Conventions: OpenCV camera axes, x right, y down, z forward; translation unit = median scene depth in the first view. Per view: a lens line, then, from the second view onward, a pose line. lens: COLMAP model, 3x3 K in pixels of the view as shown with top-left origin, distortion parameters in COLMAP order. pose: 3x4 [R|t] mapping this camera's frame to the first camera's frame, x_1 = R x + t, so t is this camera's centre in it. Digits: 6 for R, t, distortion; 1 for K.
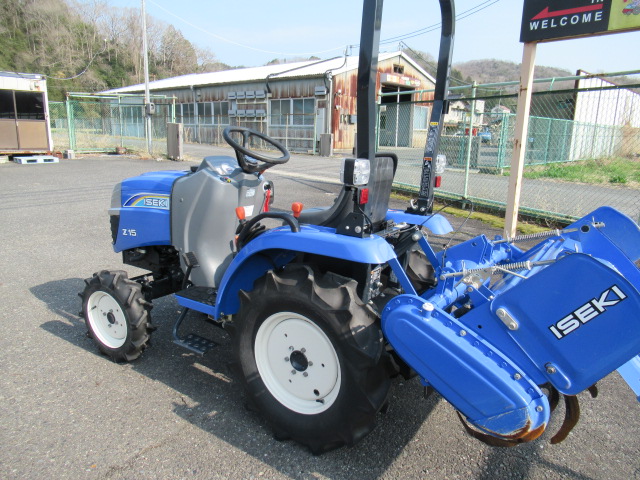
lens RADIAL K [[477.1, 0, 318.6], [0, 477.1, 240.7], [0, 0, 1]] dist [-0.012823, 0.010136]
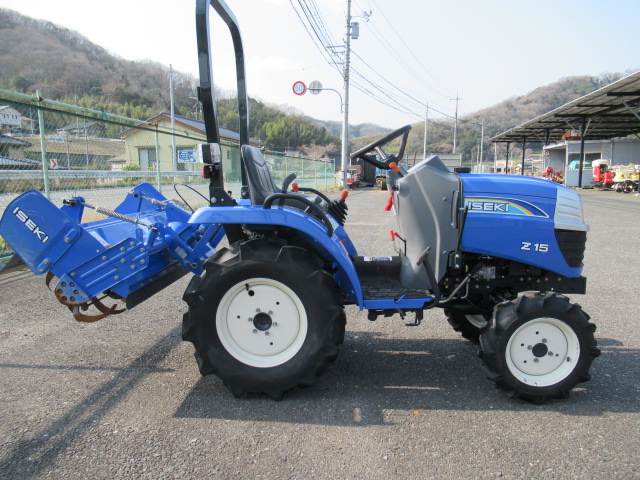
lens RADIAL K [[477.1, 0, 320.8], [0, 477.1, 242.7], [0, 0, 1]] dist [-0.012823, 0.010136]
pose [[-0.865867, 0.053615, -0.497392, 0.262019], [-0.124359, 0.939964, 0.317808, -0.158255], [0.484570, 0.337035, -0.807217, 0.945163]]
